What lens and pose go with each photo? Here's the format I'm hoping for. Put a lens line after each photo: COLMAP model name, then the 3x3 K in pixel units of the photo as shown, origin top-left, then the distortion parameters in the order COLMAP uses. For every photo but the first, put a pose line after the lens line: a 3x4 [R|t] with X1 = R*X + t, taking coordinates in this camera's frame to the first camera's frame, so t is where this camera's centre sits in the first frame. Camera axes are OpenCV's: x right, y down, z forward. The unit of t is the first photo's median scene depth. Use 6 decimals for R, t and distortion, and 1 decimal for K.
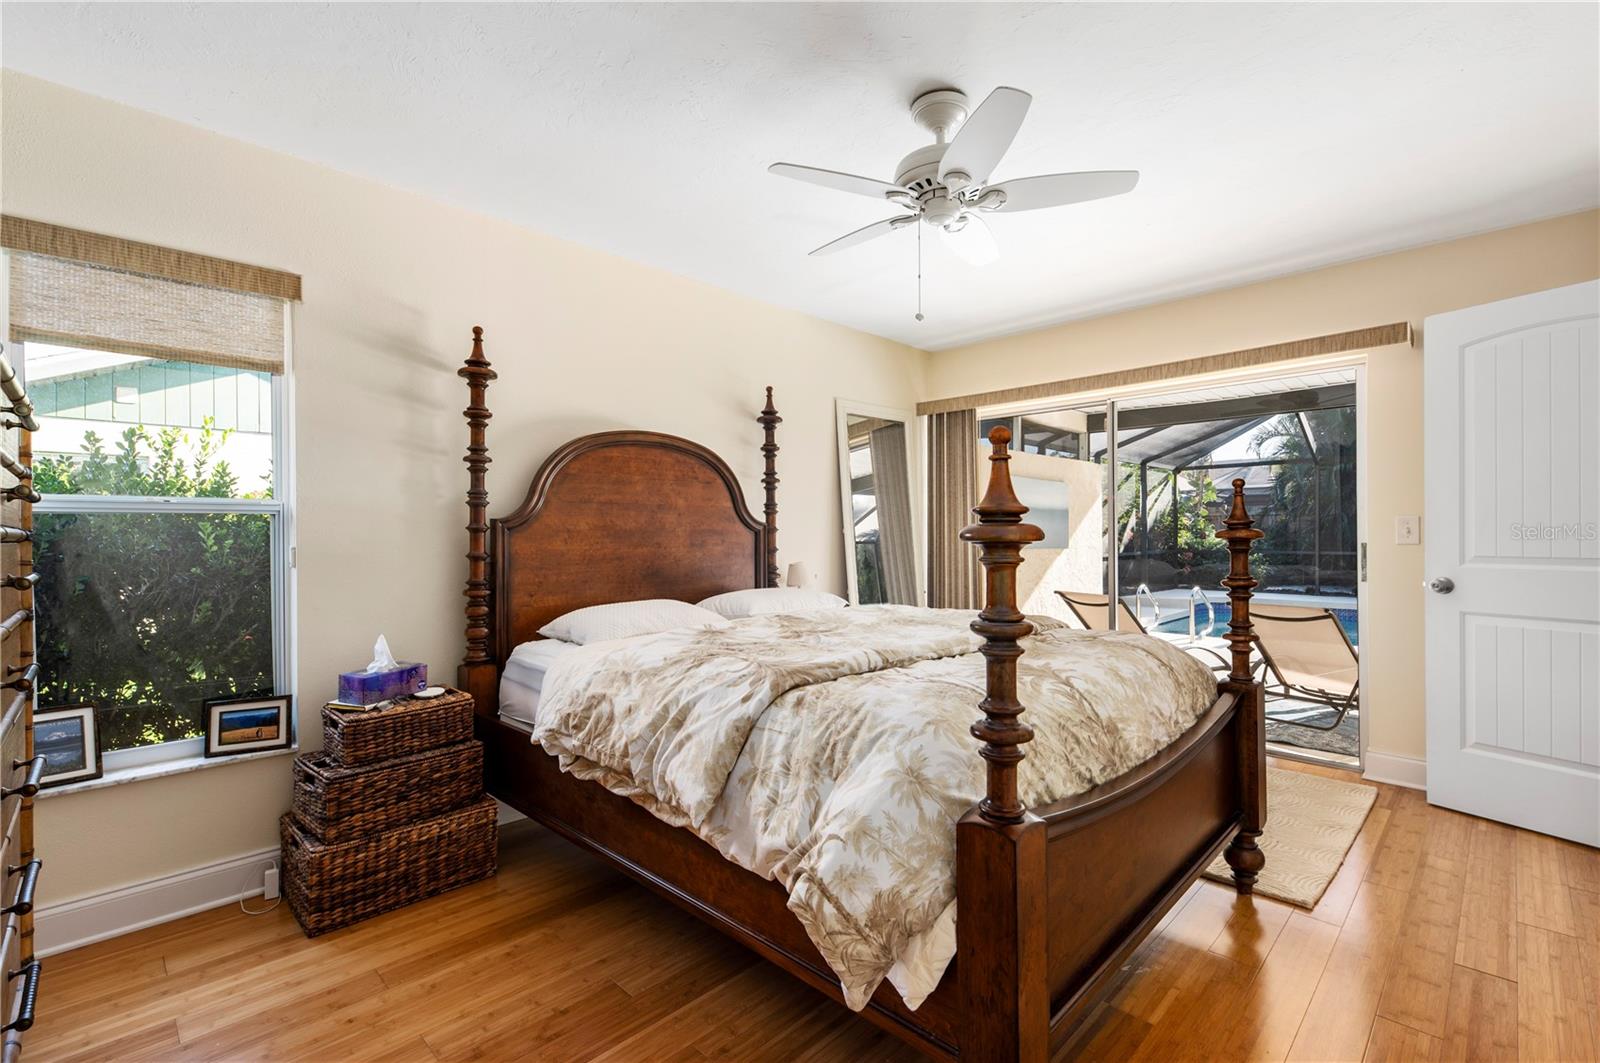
lens RADIAL K [[714.0, 0, 803.5], [0, 714.0, 534.2], [0, 0, 1]] dist [0.006408, 0.000488]
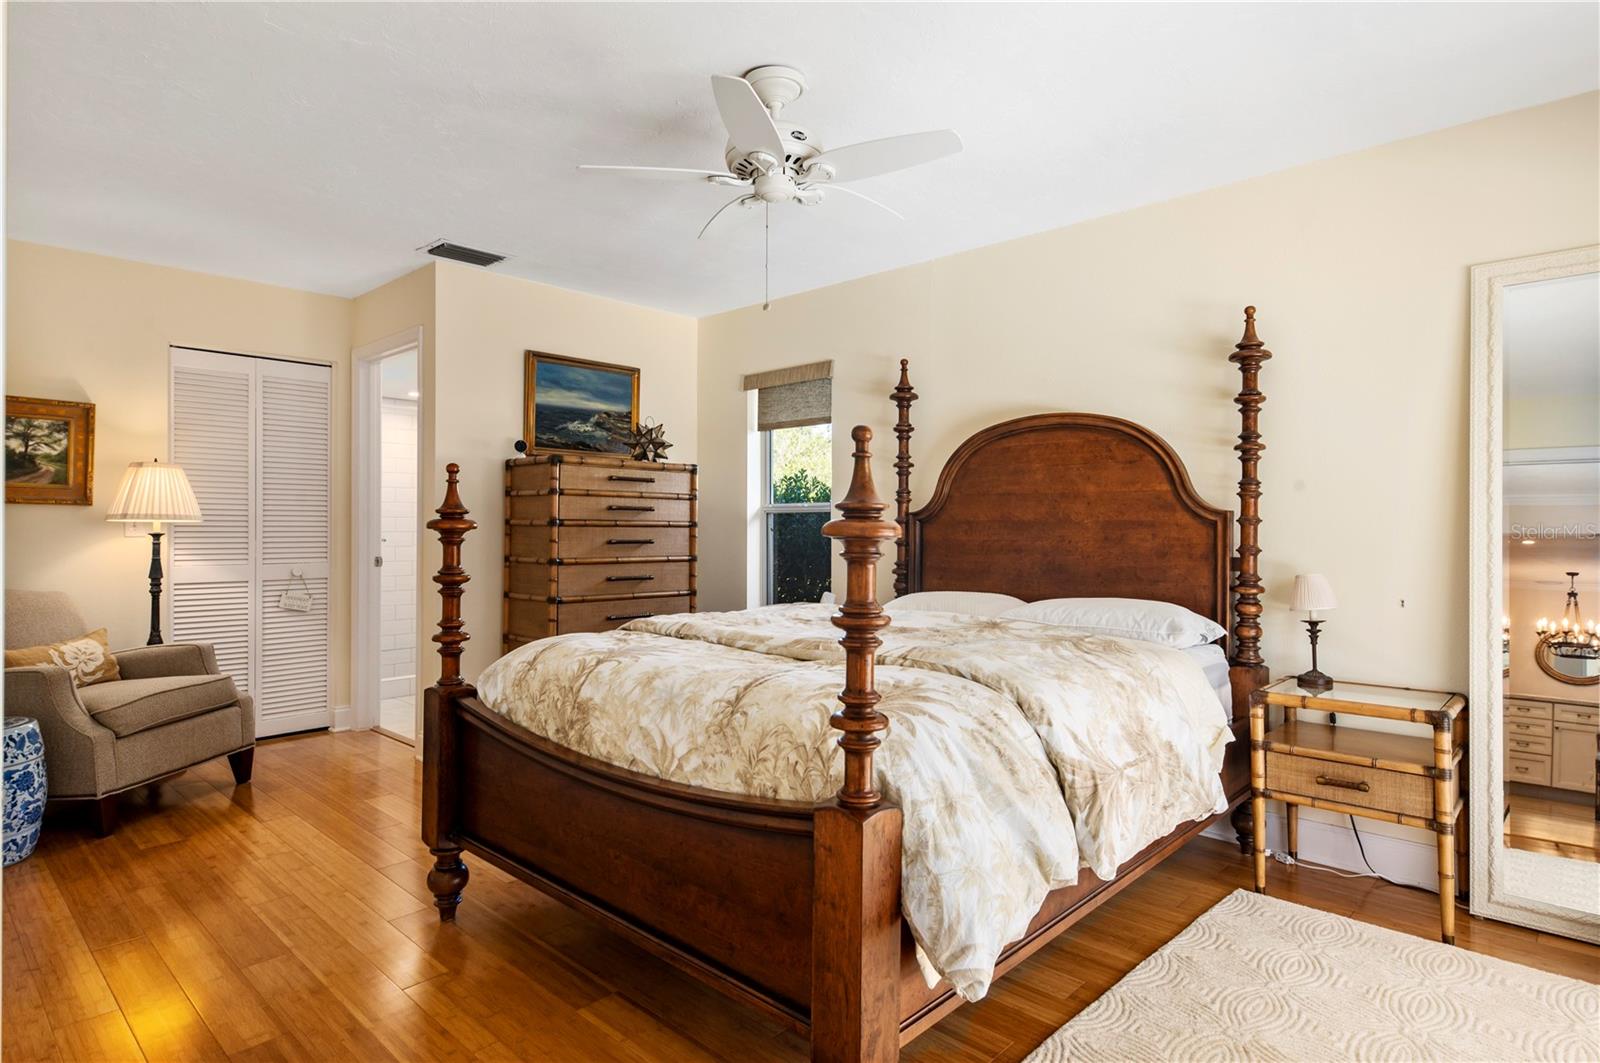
lens RADIAL K [[856.2, 0, 800.0], [0, 856.2, 531.5], [0, 0, 1]] dist [0.000396, 0.000119]
pose [[0.031096, 0.011327, -0.999452, 0.872561], [-0.003615, 0.999931, 0.011220, -0.004213], [0.999510, 0.003264, 0.031135, 0.651945]]
